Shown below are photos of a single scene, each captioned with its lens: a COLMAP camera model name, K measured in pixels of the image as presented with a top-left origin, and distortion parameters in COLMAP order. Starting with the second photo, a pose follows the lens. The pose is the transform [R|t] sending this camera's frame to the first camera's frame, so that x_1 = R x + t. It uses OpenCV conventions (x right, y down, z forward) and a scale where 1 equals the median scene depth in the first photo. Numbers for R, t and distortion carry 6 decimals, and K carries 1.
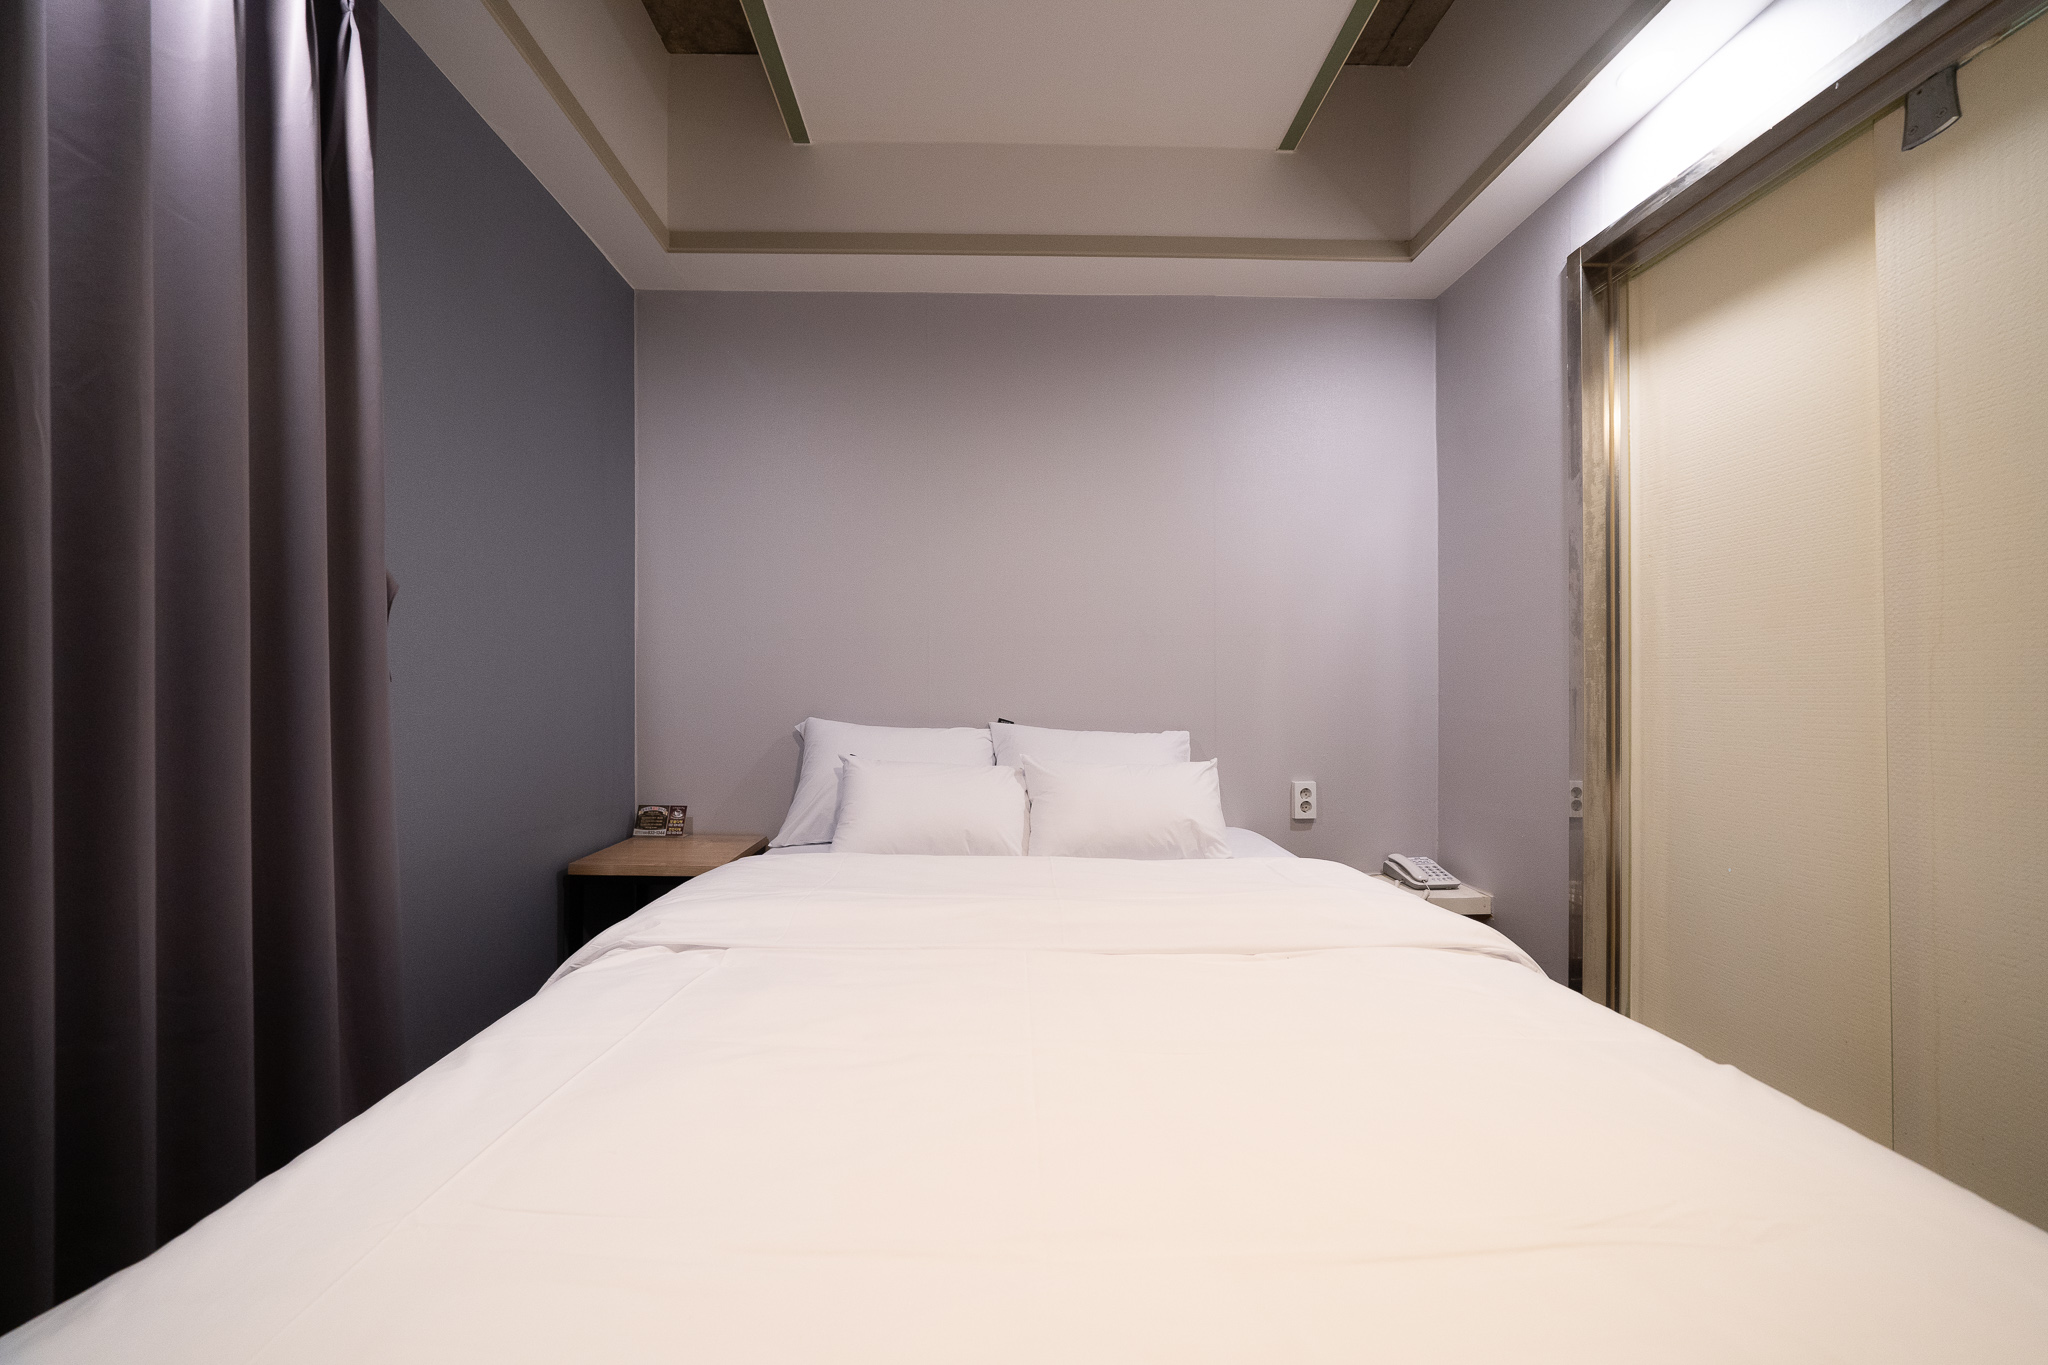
lens RADIAL K [[697.4, 0, 1016.4], [0, 697.4, 694.3], [0, 0, 1]] dist [-0.008542, 0.000342]
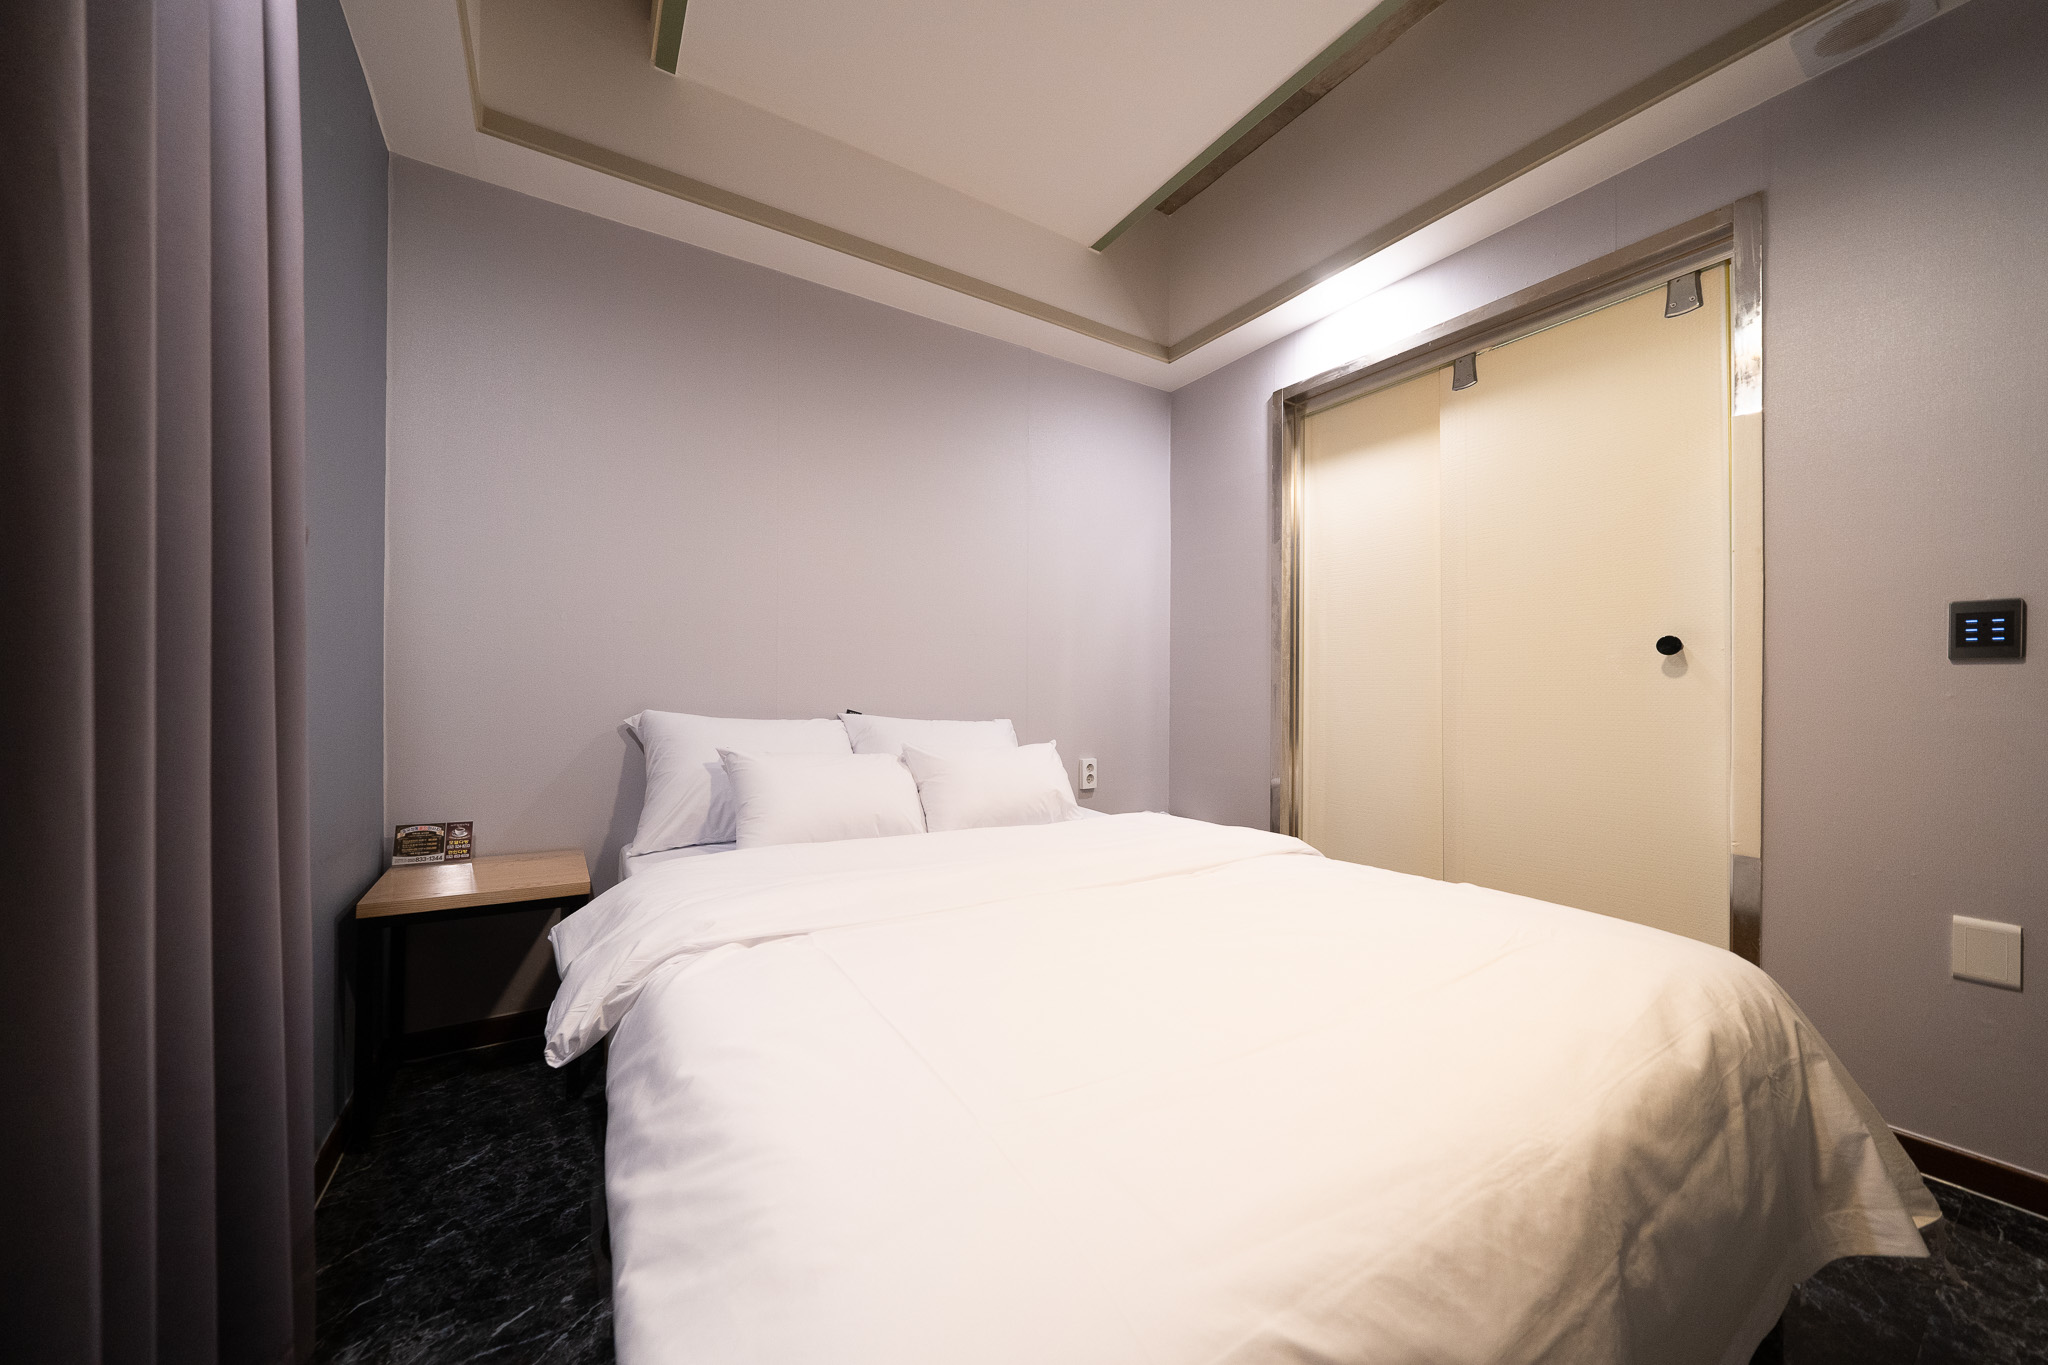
lens RADIAL K [[697.4, 0, 1016.4], [0, 697.4, 694.3], [0, 0, 1]] dist [-0.008542, 0.000342]
pose [[0.862526, 0.002684, 0.506005, -0.416451], [-0.003827, 0.999992, 0.001219, 0.012934], [-0.505998, -0.002988, 0.862530, -0.006794]]
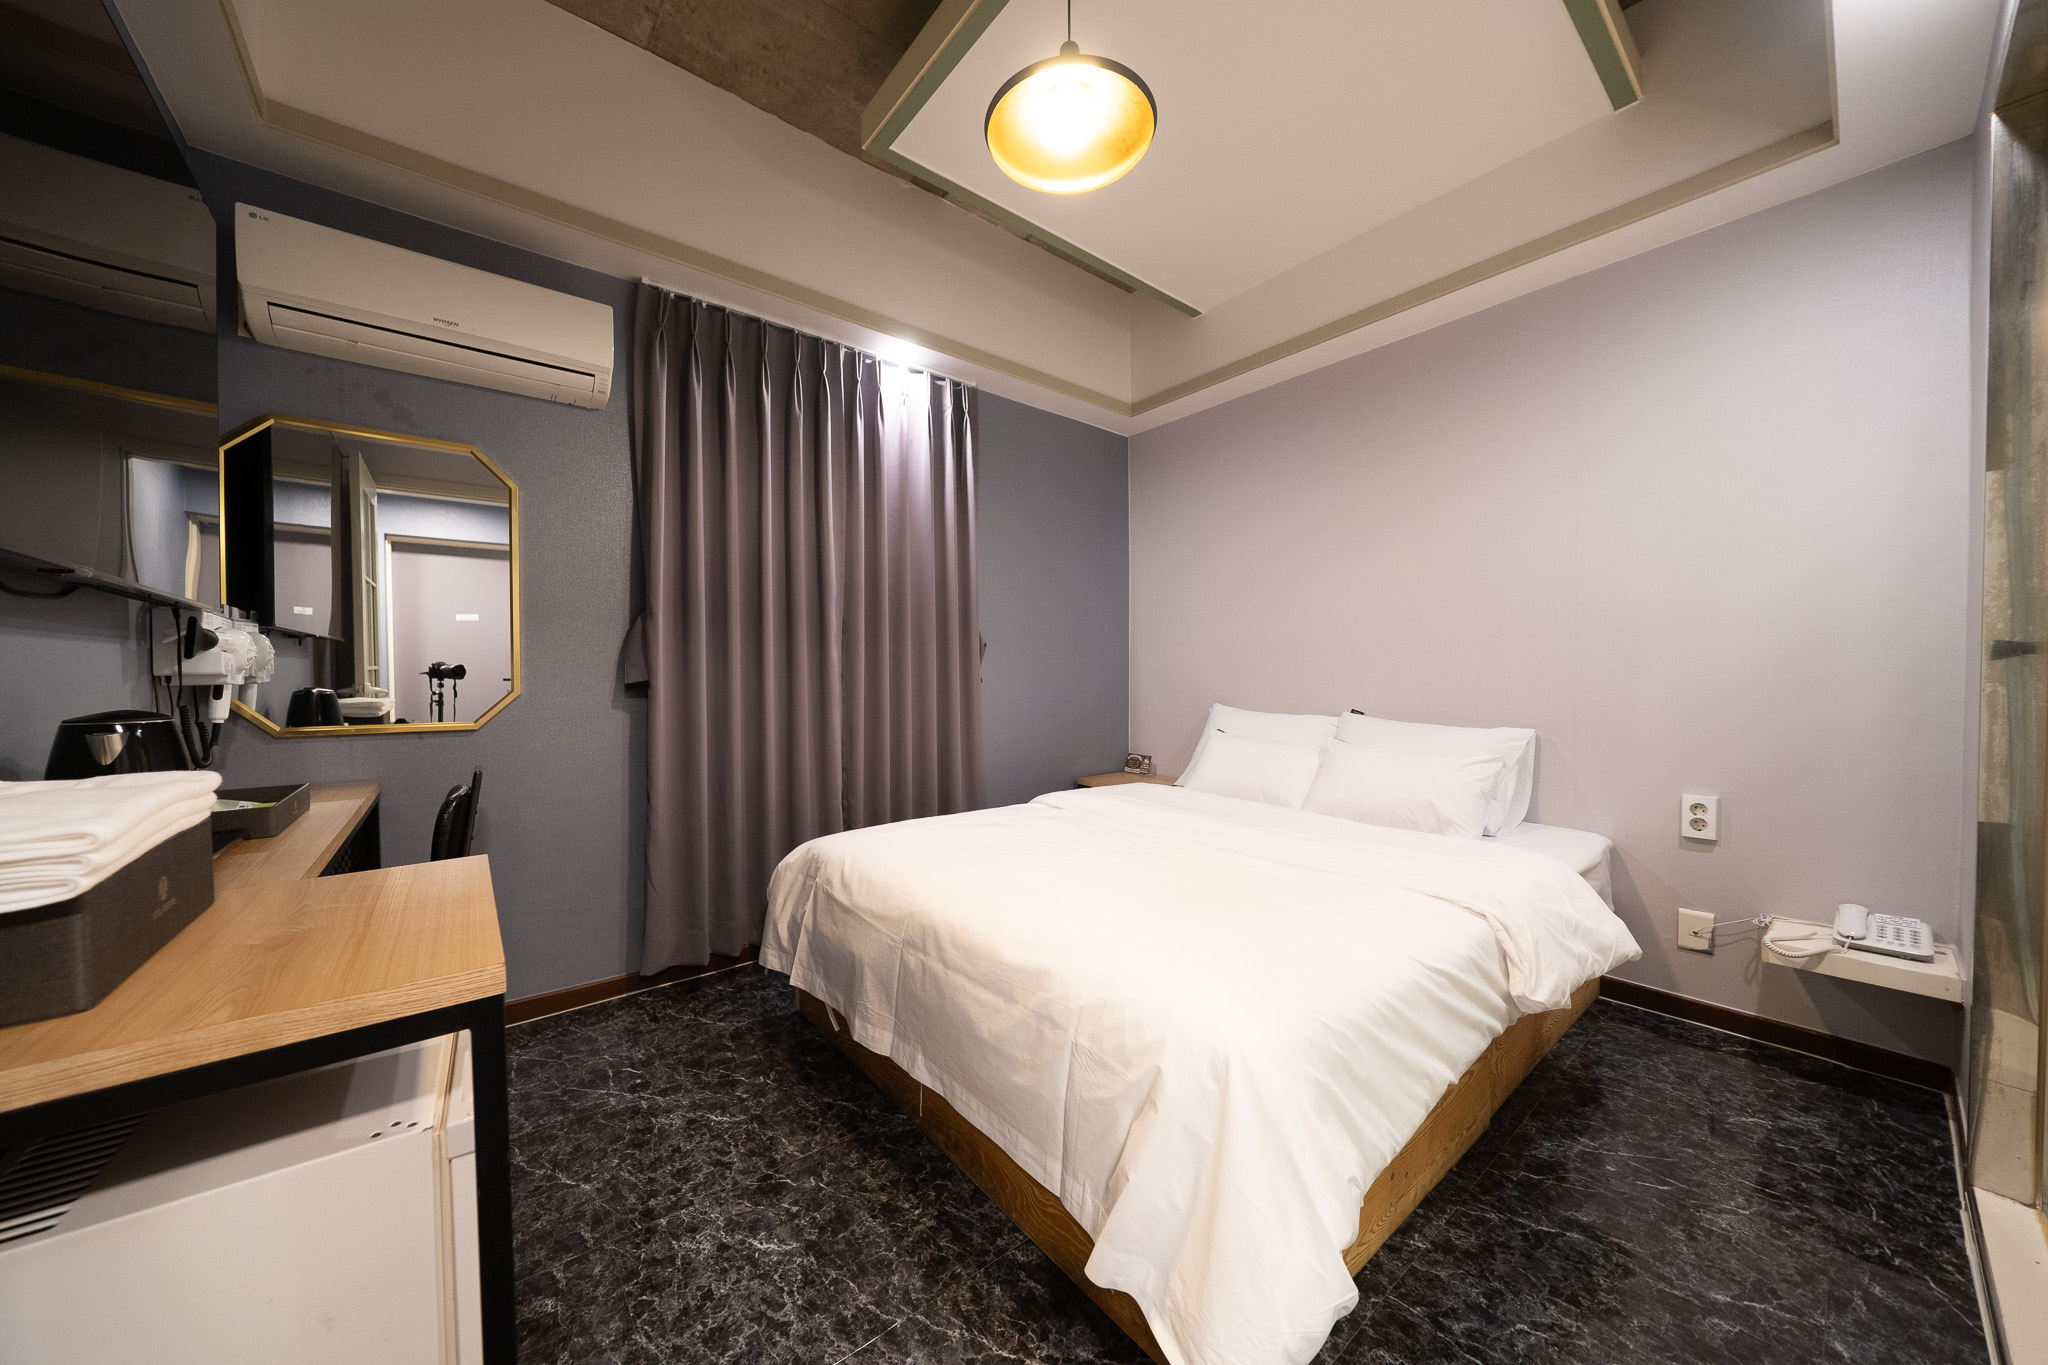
lens RADIAL K [[697.4, 0, 1016.4], [0, 697.4, 694.3], [0, 0, 1]] dist [-0.008542, 0.000342]
pose [[0.603955, 0.022533, -0.796700, 0.746164], [-0.001518, 0.999631, 0.027122, -0.029451], [0.797017, -0.015172, 0.603766, -0.252380]]
